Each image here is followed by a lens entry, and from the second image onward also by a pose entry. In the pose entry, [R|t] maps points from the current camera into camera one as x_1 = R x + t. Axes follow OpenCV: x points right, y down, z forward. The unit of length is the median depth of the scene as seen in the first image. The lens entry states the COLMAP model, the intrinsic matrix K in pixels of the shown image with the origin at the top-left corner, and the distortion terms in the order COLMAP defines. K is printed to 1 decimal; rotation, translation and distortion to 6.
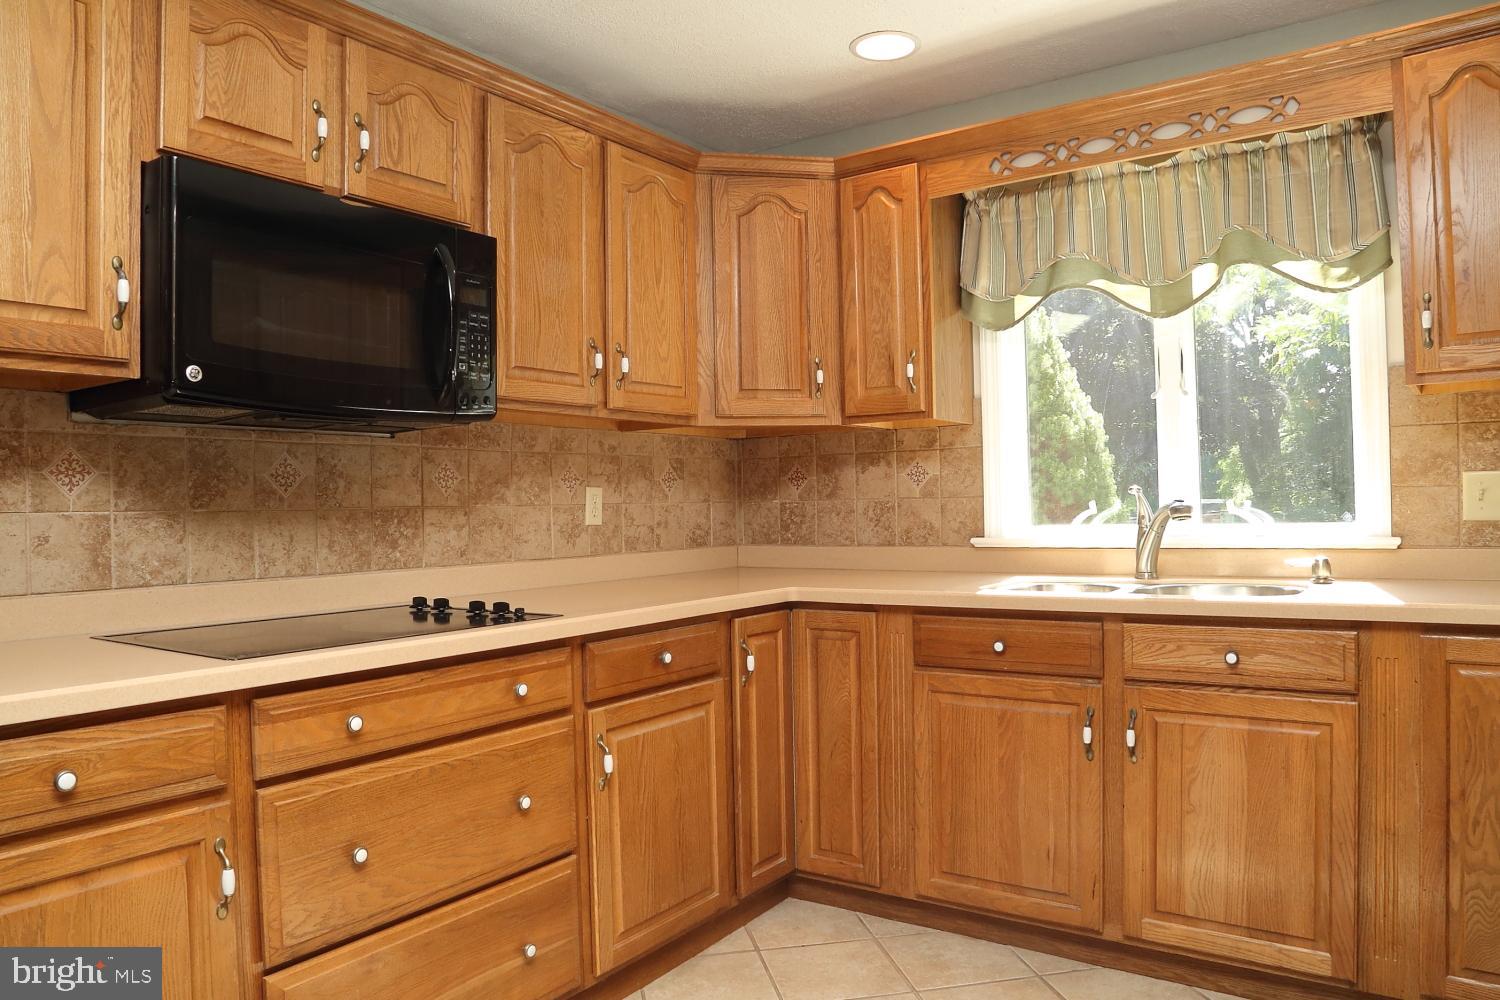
lens RADIAL K [[1049.4, 0, 752.5], [0, 1049.4, 508.0], [0, 0, 1]] dist [-0.126883, 0.070535]
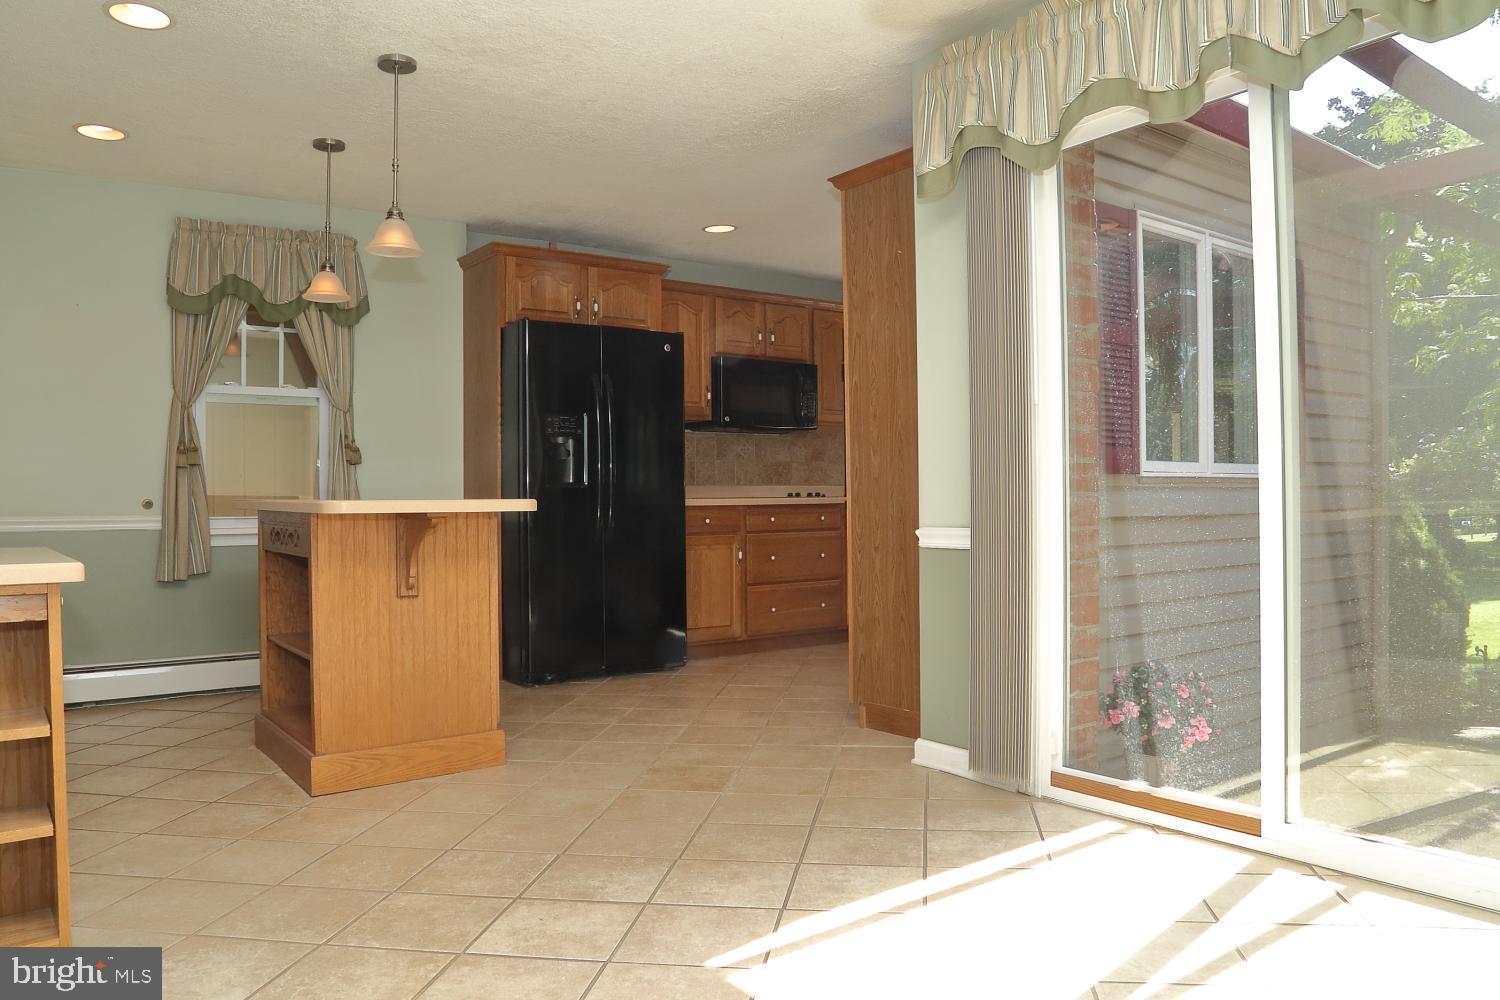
lens RADIAL K [[1049.4, 0, 752.5], [0, 1049.4, 508.0], [0, 0, 1]] dist [-0.126883, 0.070535]
pose [[0.941196, 0.016186, -0.337473, 0.518477], [-0.010533, 0.999772, 0.018574, 0.072292], [0.337696, -0.013927, 0.941152, -1.634926]]
